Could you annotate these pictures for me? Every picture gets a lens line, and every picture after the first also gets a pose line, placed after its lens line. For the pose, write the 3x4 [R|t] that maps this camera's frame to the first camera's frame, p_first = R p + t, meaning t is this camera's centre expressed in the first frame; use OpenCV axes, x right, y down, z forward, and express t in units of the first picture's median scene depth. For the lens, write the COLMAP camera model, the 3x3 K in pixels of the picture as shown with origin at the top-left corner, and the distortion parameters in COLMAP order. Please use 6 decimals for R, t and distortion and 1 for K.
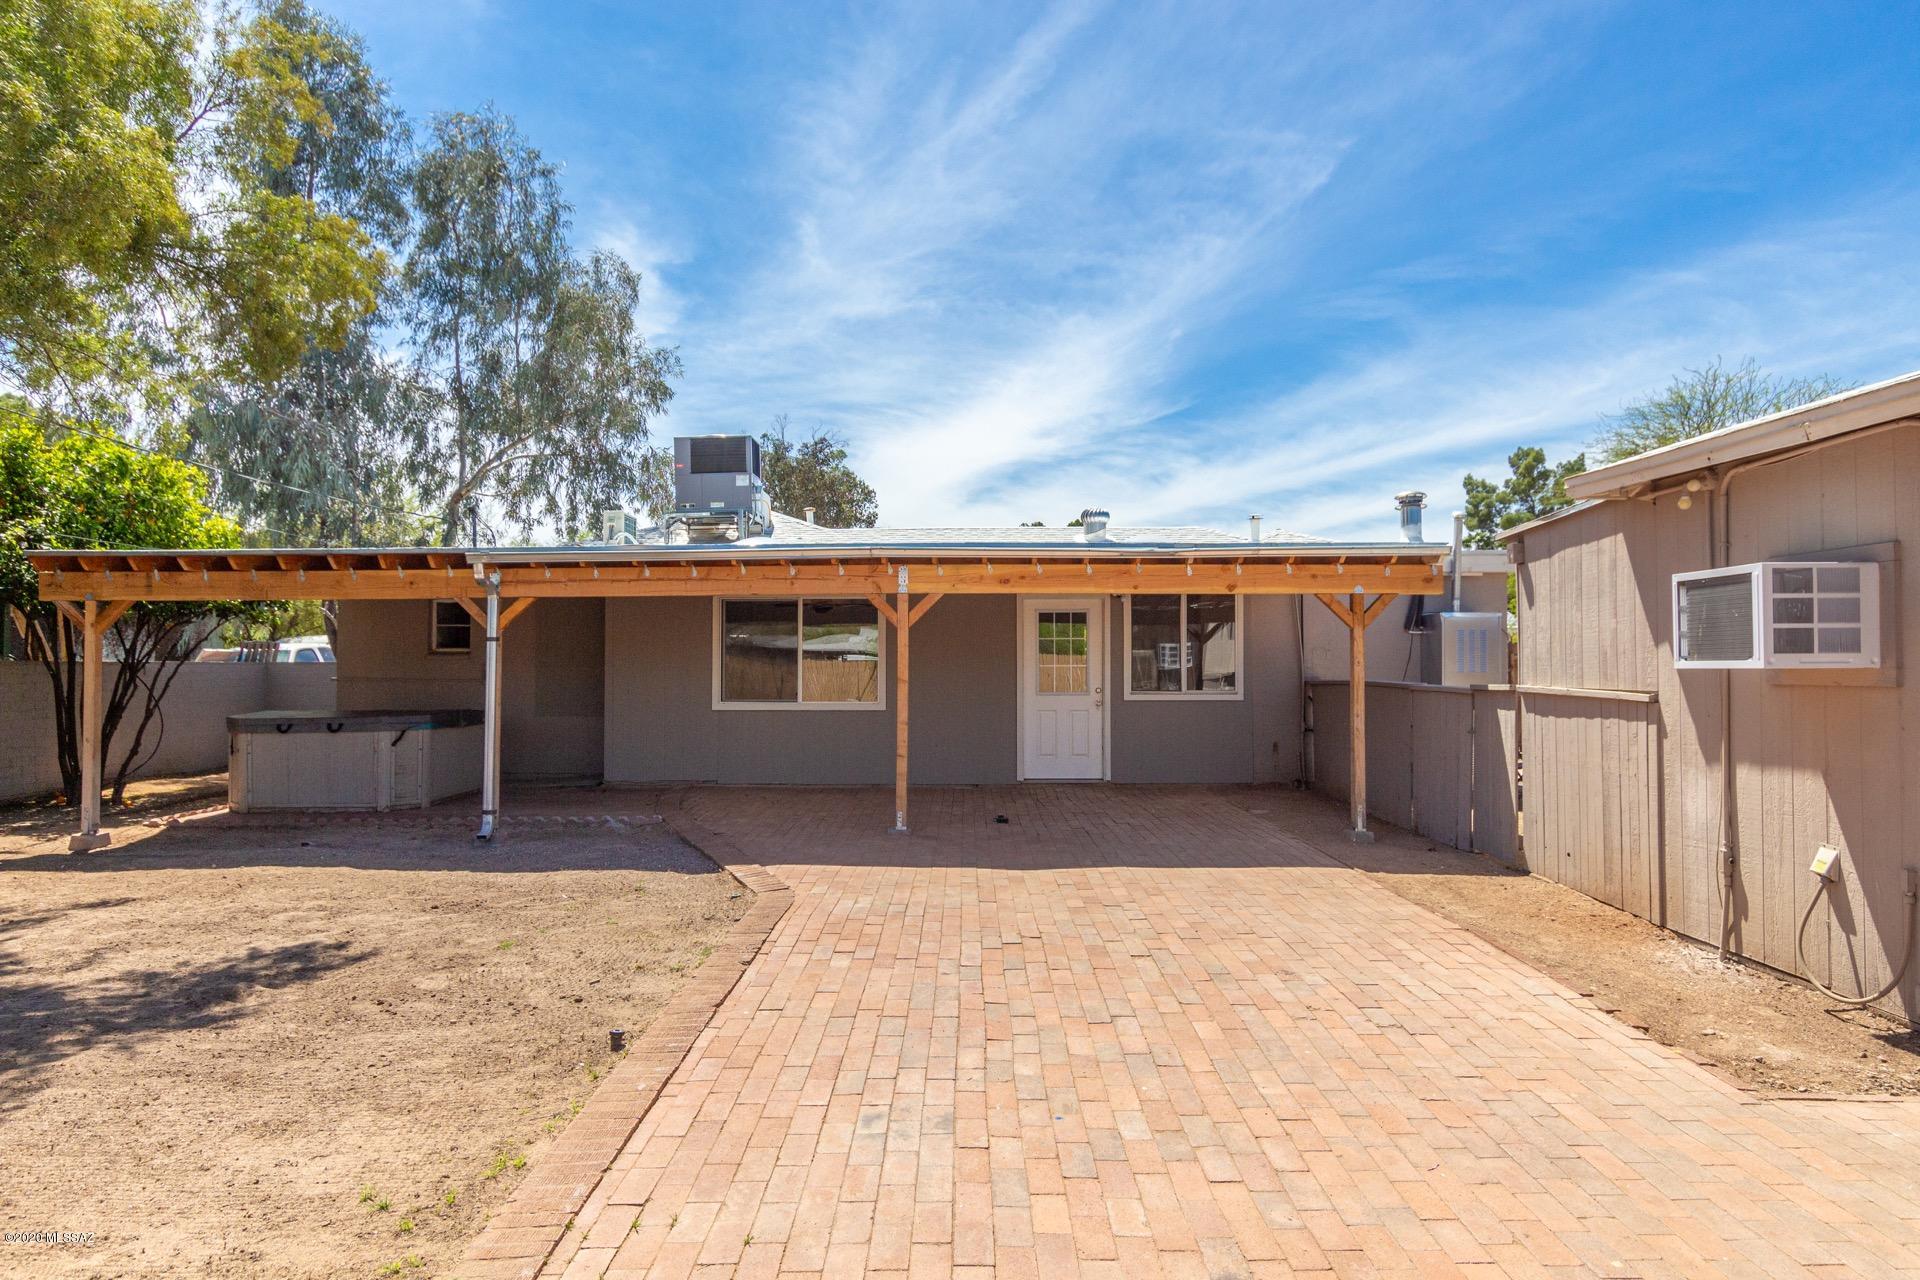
lens RADIAL K [[1146.3, 0, 959.8], [0, 1146.3, 737.4], [0, 0, 1]] dist [0.007701, 0.001196]
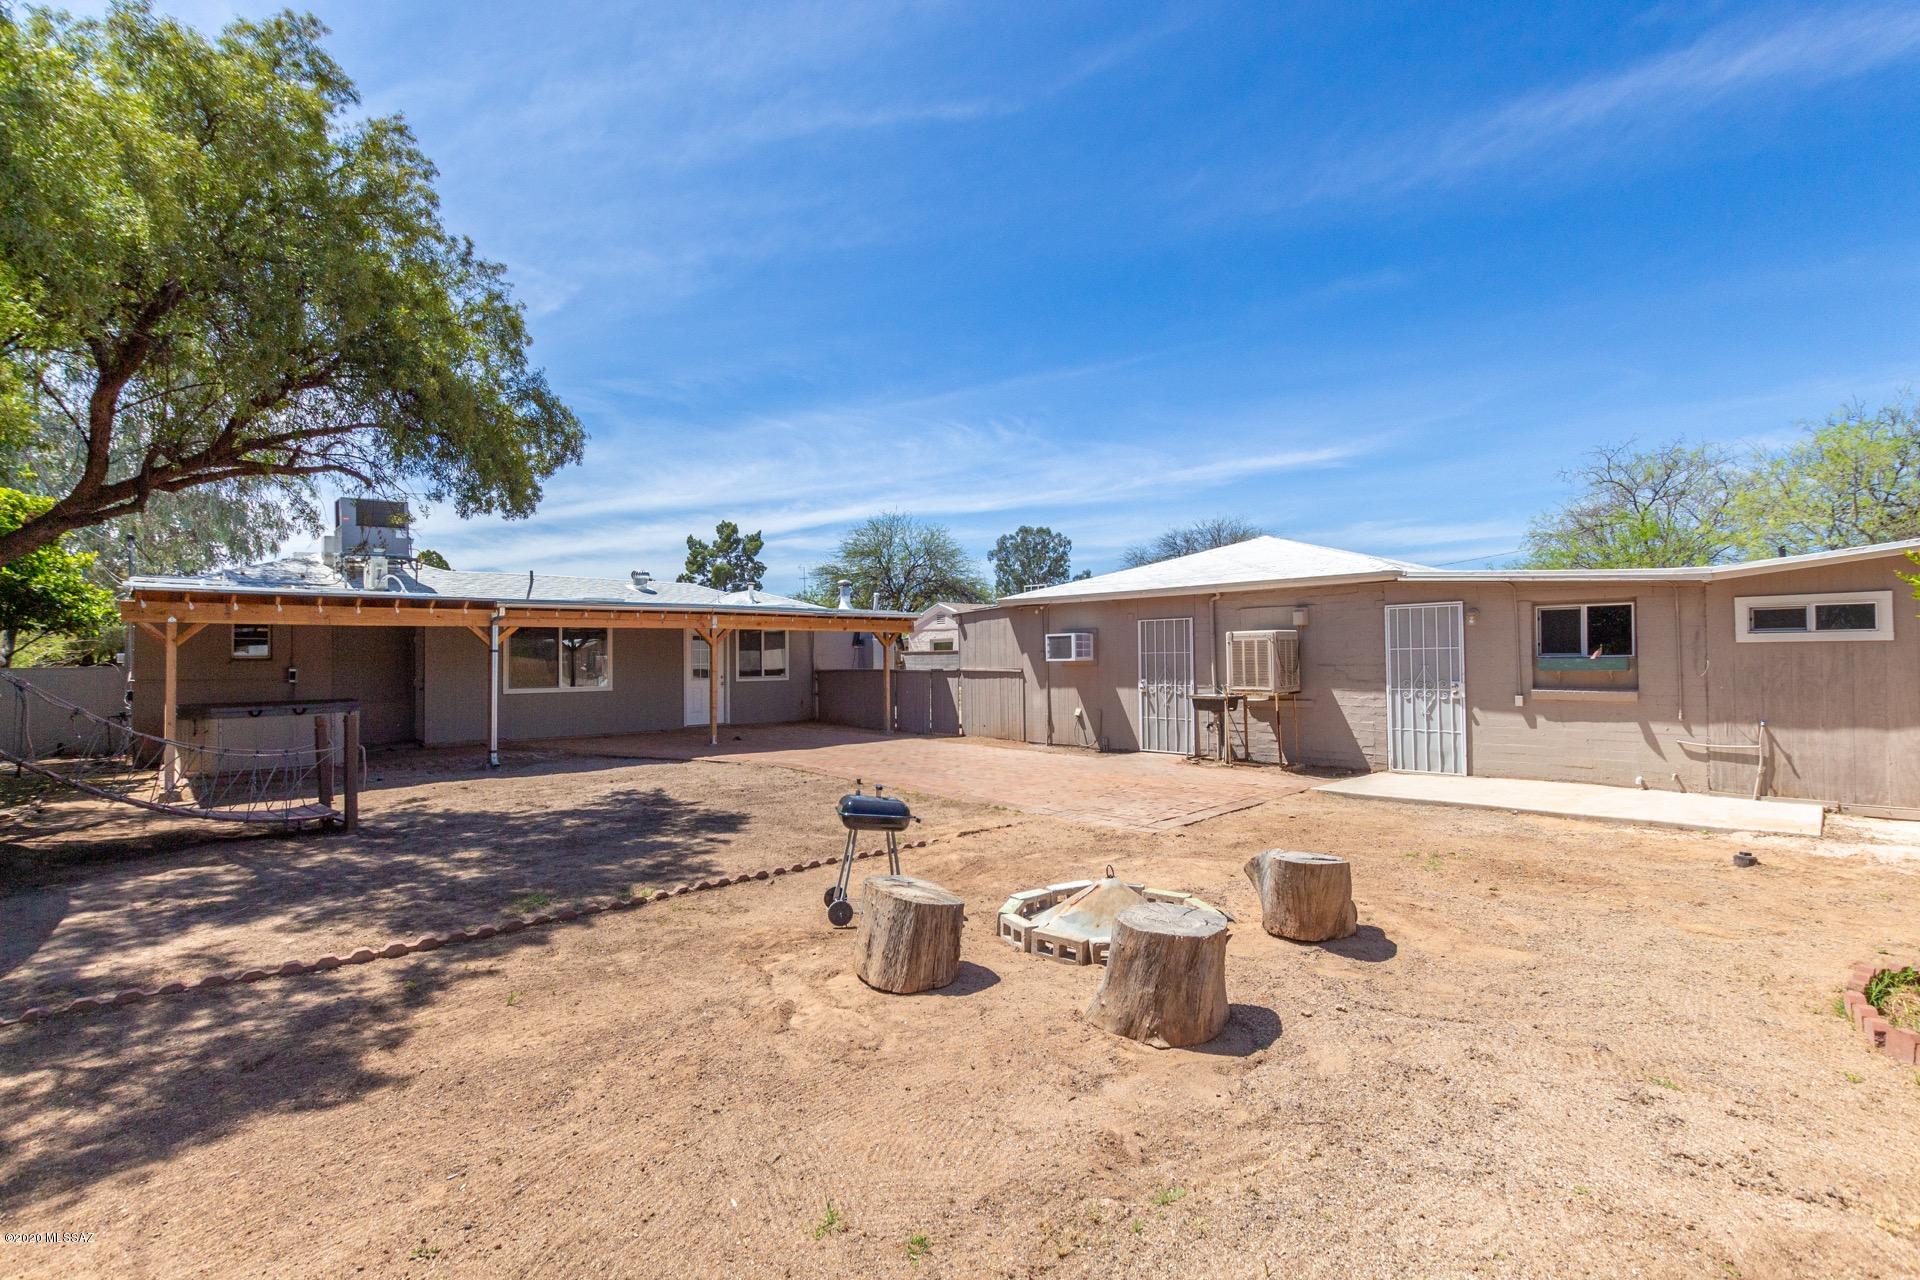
lens RADIAL K [[924.8, 0, 948.3], [0, 924.8, 648.8], [0, 0, 1]] dist [0.002272, -0.000601]
pose [[0.714944, 0.003464, 0.699173, -0.704587], [0.054996, 0.996611, -0.061175, 0.027485], [-0.697015, 0.082188, 0.712331, -0.371740]]
